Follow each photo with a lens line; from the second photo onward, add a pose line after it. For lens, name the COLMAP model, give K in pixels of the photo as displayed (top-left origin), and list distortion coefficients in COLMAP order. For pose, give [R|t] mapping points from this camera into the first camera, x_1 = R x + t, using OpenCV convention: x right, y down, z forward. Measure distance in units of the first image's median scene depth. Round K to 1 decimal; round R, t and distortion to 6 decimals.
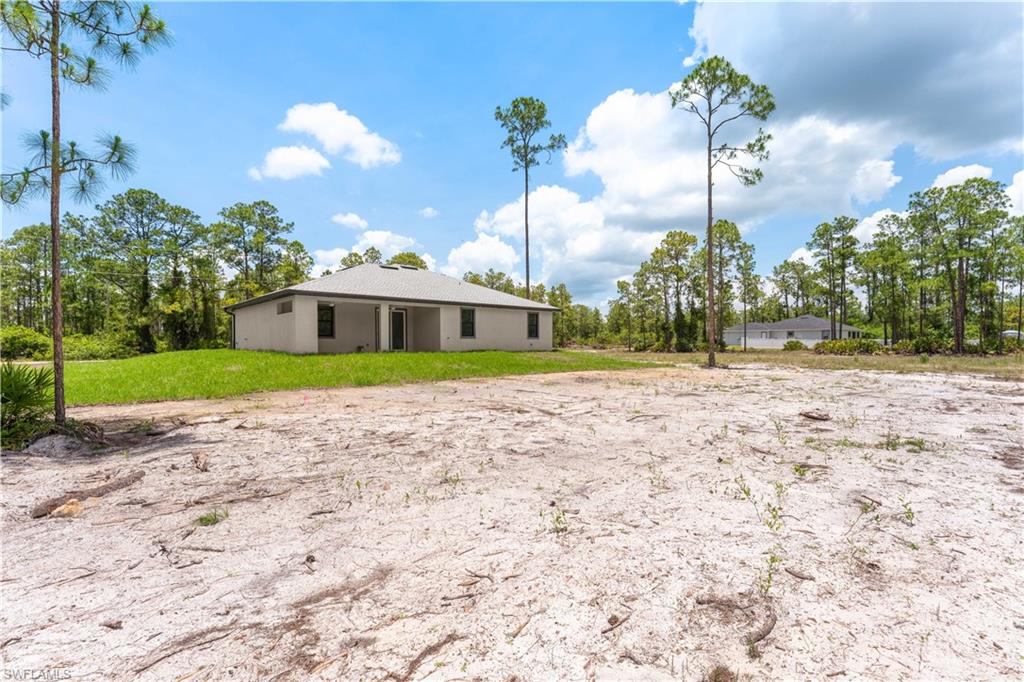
lens RADIAL K [[456.5, 0, 513.0], [0, 456.5, 346.0], [0, 0, 1]] dist [0.002750, 0.000090]
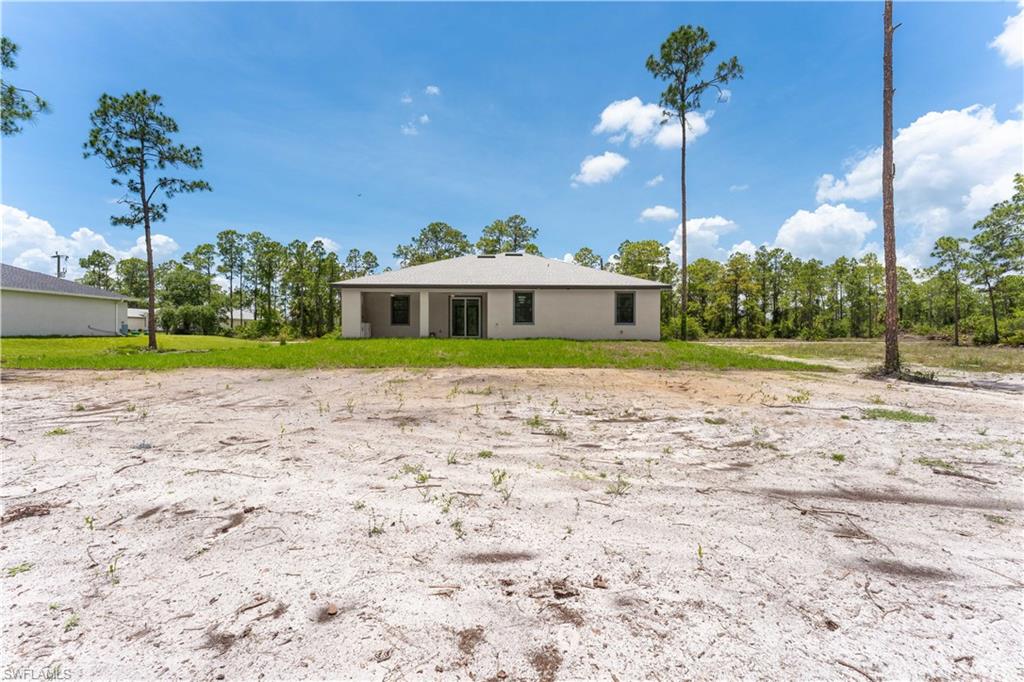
lens RADIAL K [[410.9, 0, 509.3], [0, 410.9, 335.2], [0, 0, 1]] dist [0.001609, 0.000326]
pose [[0.755294, 0.010980, -0.655294, 0.366625], [-0.008306, 0.999940, 0.007182, -0.000841], [0.655333, 0.000019, 0.755340, 0.316512]]
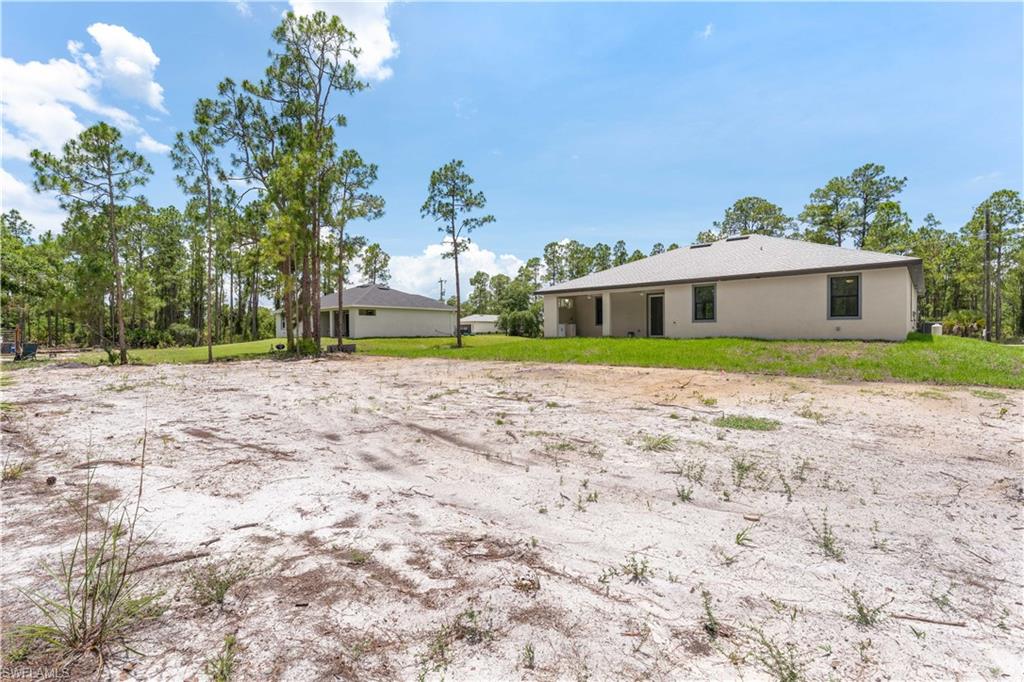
lens RADIAL K [[469.2, 0, 514.9], [0, 469.2, 341.1], [0, 0, 1]] dist [-0.004730, -0.000209]
pose [[0.096859, 0.020867, -0.995079, 0.610451], [0.003252, 0.999768, 0.021282, -0.001526], [0.995293, -0.005297, 0.096769, 0.513695]]
